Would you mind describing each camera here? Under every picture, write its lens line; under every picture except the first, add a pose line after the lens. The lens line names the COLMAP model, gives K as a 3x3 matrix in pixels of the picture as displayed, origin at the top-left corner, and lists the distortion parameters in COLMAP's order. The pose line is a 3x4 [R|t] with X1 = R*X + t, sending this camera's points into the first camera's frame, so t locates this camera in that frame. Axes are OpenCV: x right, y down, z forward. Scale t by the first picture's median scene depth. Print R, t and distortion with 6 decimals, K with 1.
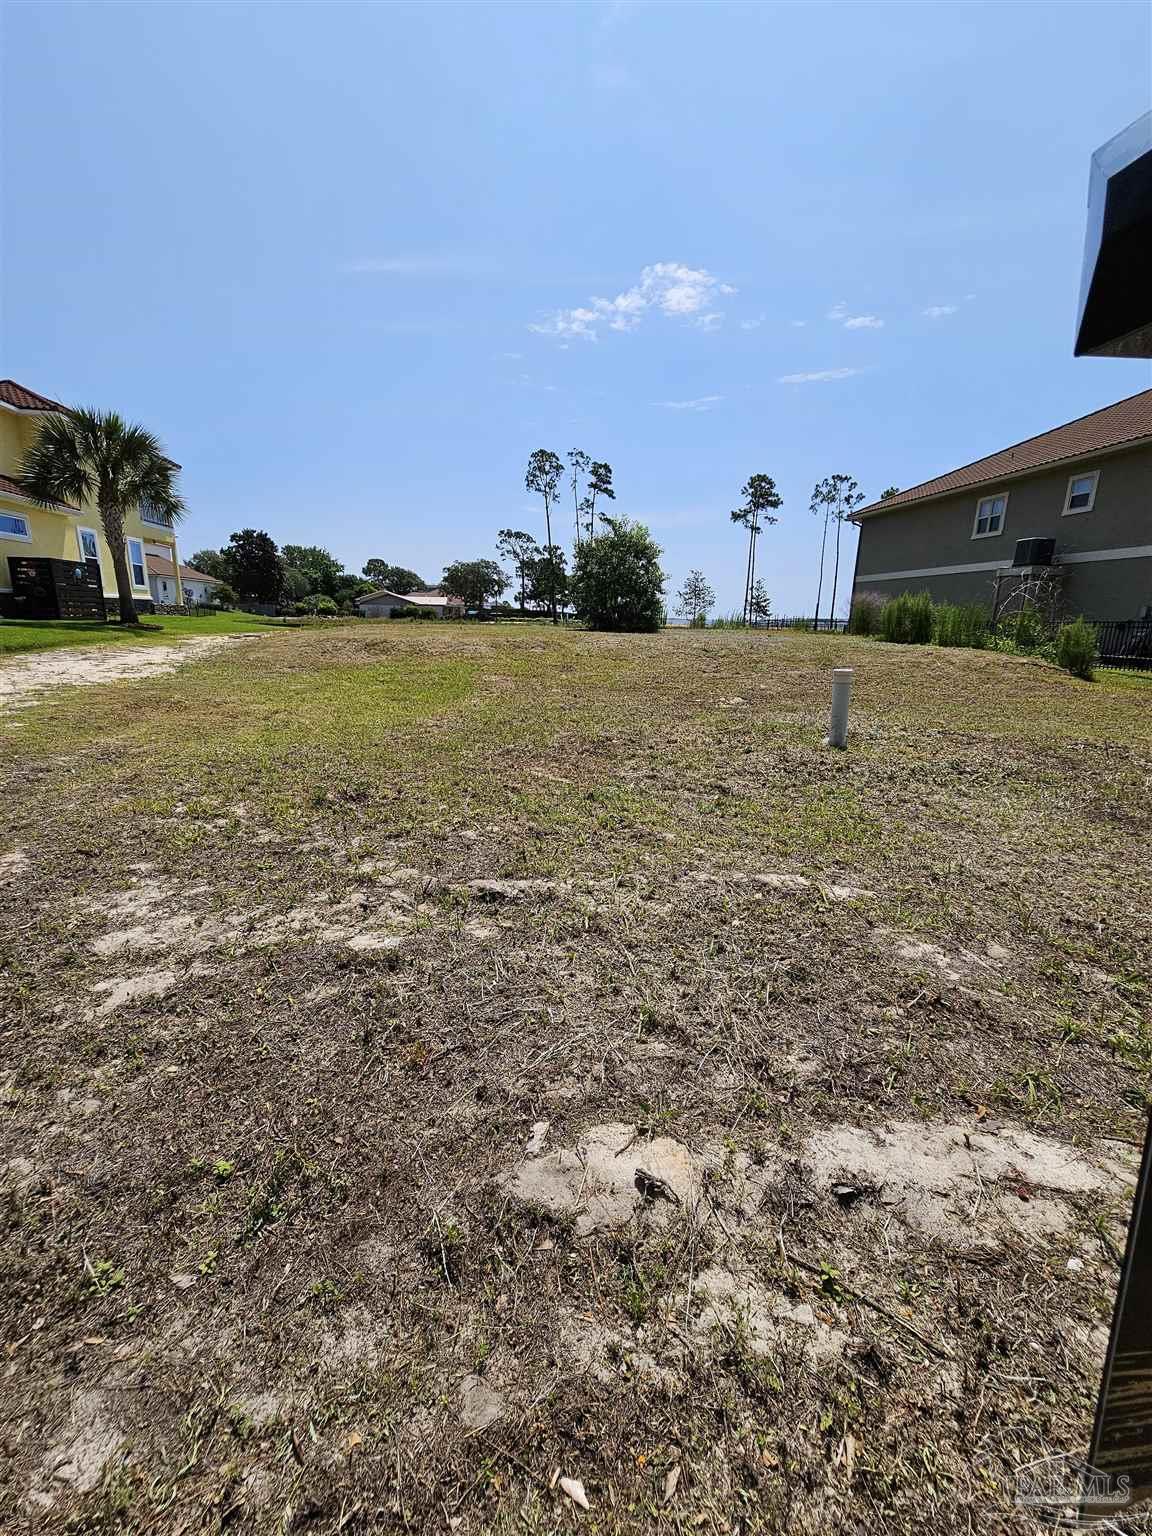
lens RADIAL K [[628.8, 0, 568.4], [0, 628.8, 766.9], [0, 0, 1]] dist [-0.000265, 0.000778]
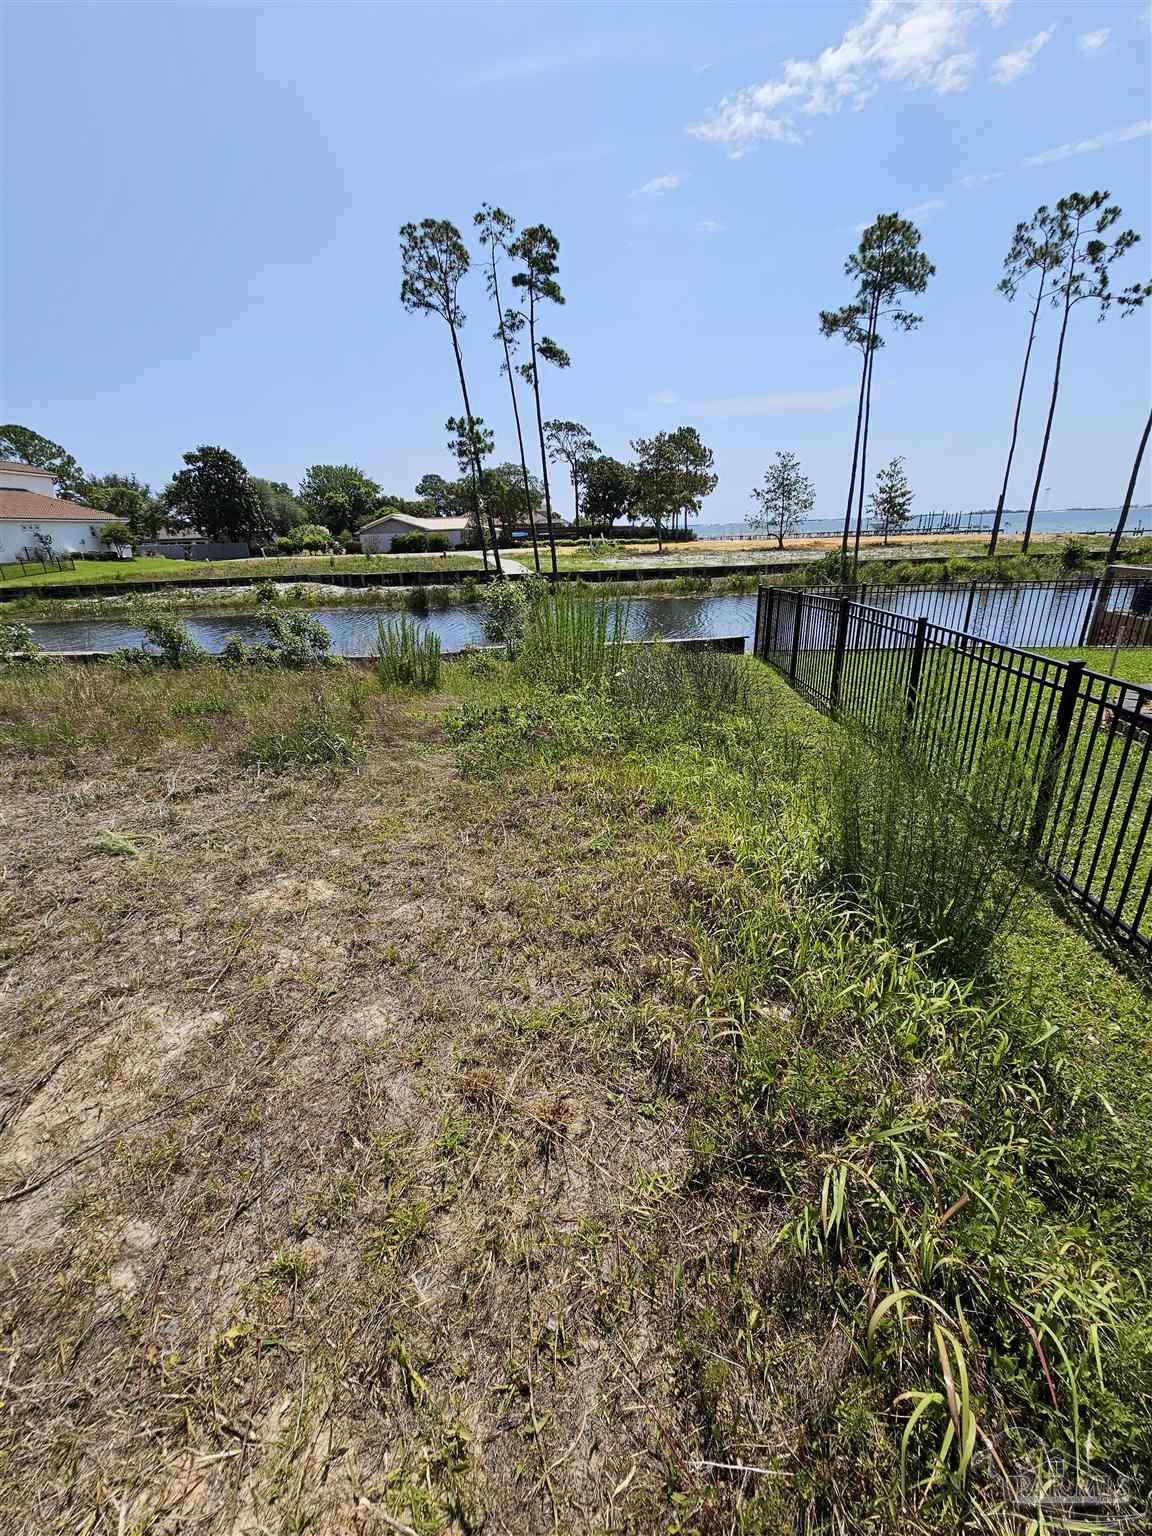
lens RADIAL K [[628.8, 0, 569.5], [0, 628.8, 766.0], [0, 0, 1]] dist [-0.000265, 0.000778]
pose [[0.981383, 0.011572, -0.191713, 0.174419], [0.012804, 0.992021, 0.125423, -0.125325], [0.191635, -0.125543, 0.973404, 0.466853]]
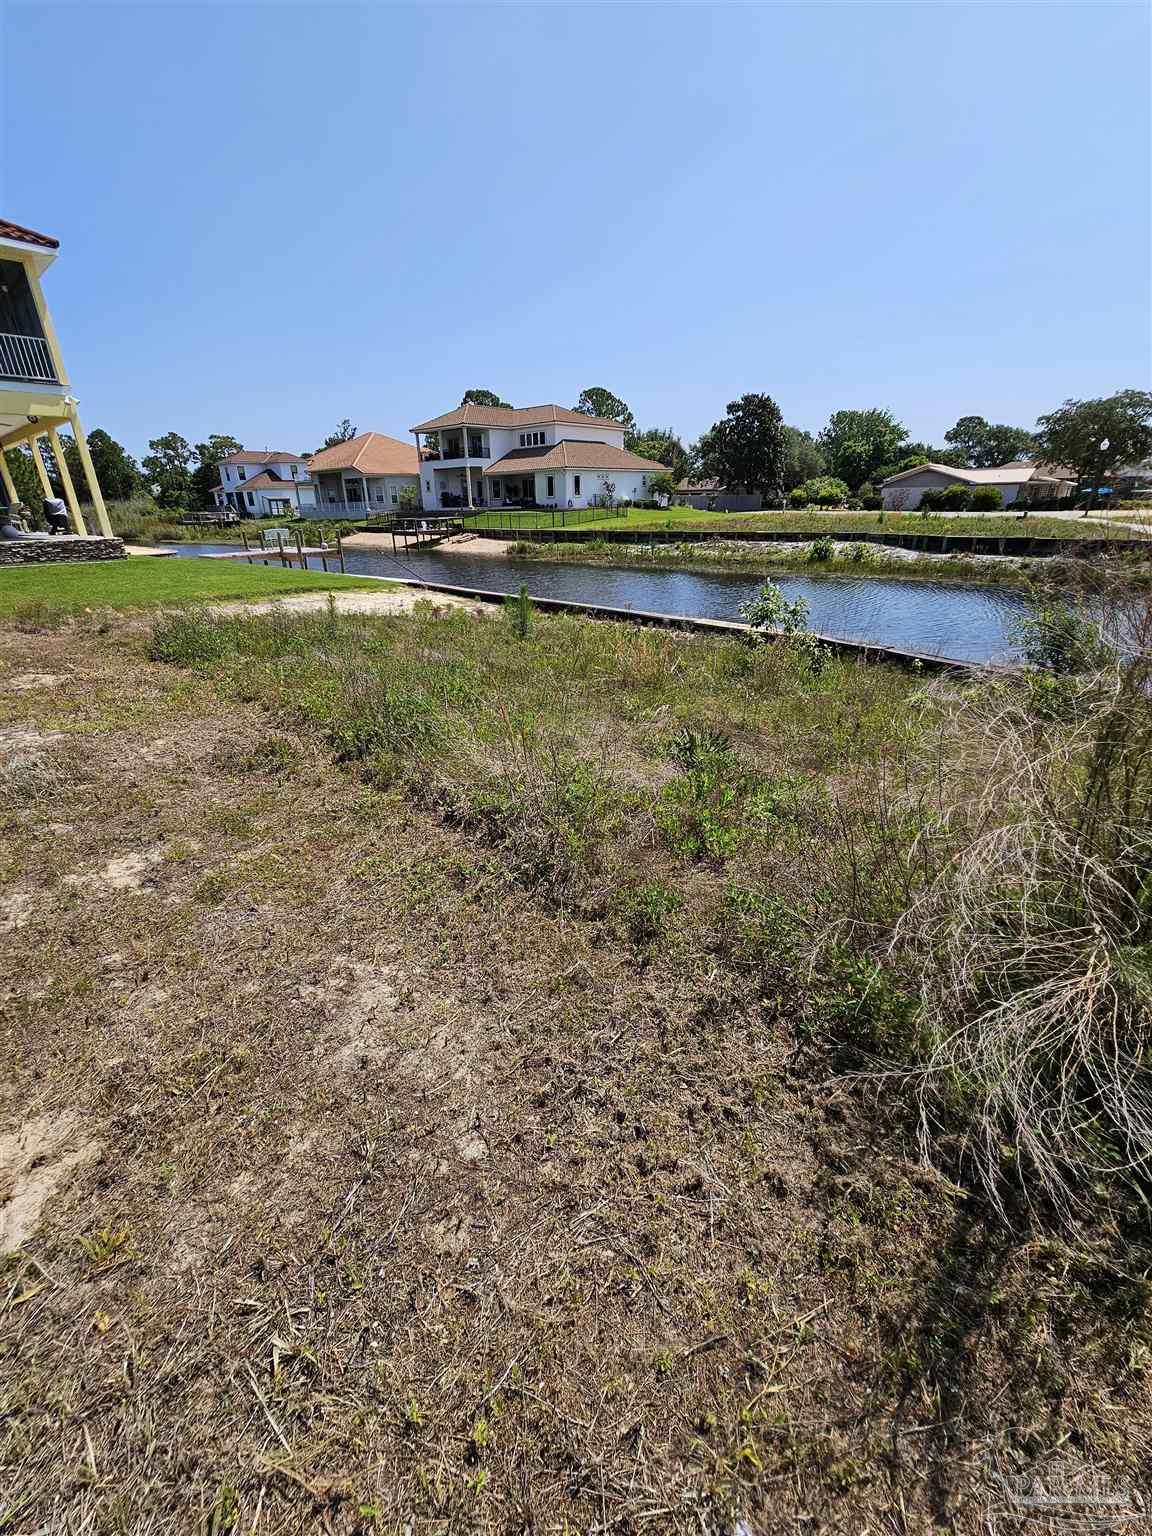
lens RADIAL K [[628.8, 0, 569.6], [0, 628.8, 769.6], [0, 0, 1]] dist [-0.000265, 0.000778]
pose [[0.653165, 0.268770, -0.707911, 0.047213], [-0.143631, 0.961890, 0.232675, -0.135143], [0.743468, -0.050297, 0.666877, 0.500191]]
